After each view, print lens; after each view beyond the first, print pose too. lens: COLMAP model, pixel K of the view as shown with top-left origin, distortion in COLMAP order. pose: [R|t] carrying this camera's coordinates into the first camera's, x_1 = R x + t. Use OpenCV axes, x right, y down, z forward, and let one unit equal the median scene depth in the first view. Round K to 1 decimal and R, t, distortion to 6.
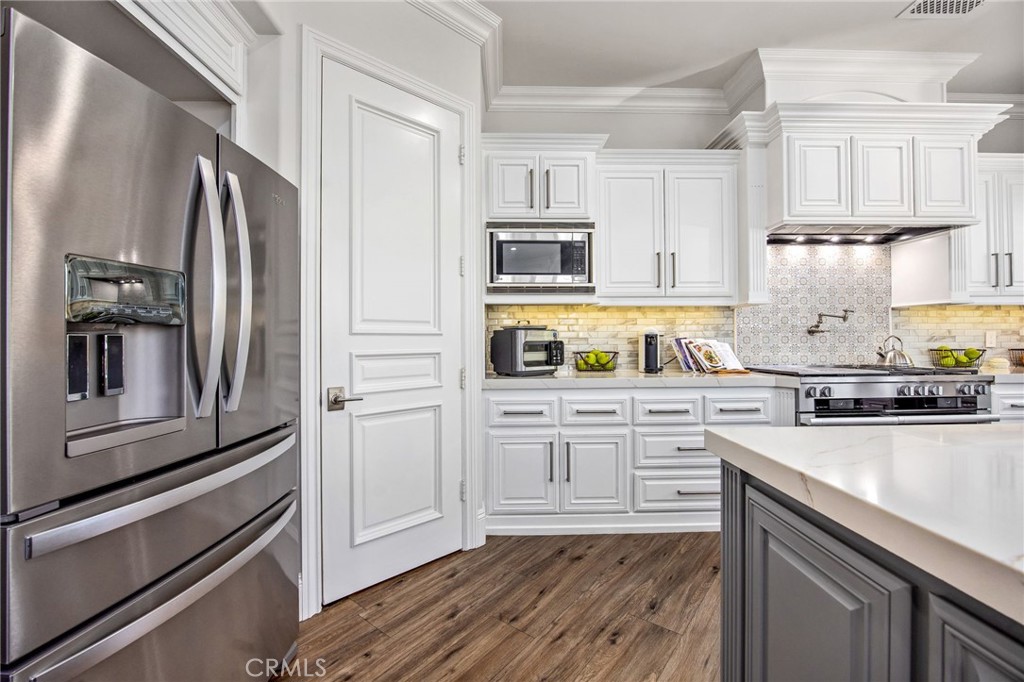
lens RADIAL K [[414.2, 0, 517.1], [0, 414.2, 343.4], [0, 0, 1]] dist [-0.023725, -0.000274]
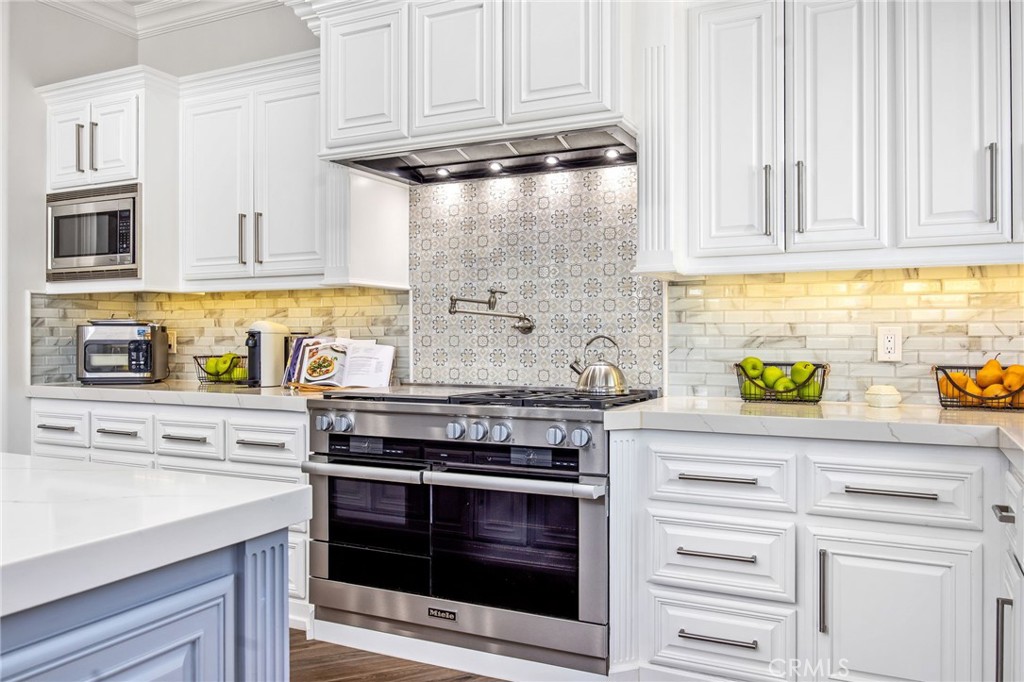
lens RADIAL K [[791.9, 0, 507.7], [0, 791.9, 338.4], [0, 0, 1]] dist [-0.005980, 0.008316]
pose [[0.893566, 0.007158, -0.448876, 1.198200], [-0.010135, 0.999940, -0.004231, -0.008527], [0.448818, 0.008330, 0.893584, 0.009110]]
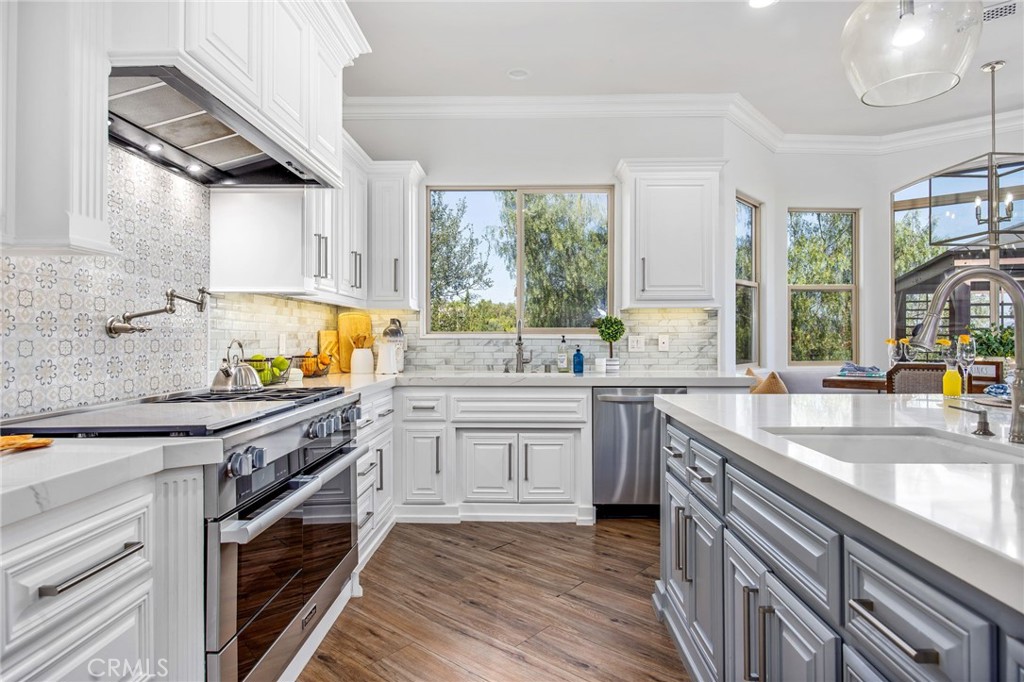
lens RADIAL K [[589.9, 0, 512.0], [0, 589.9, 337.4], [0, 0, 1]] dist [0.001580, 0.000538]
pose [[0.063105, 0.008776, 0.997968, 0.075995], [0.012673, 0.999874, -0.009594, -0.008056], [-0.997926, 0.013253, 0.062986, 0.505393]]
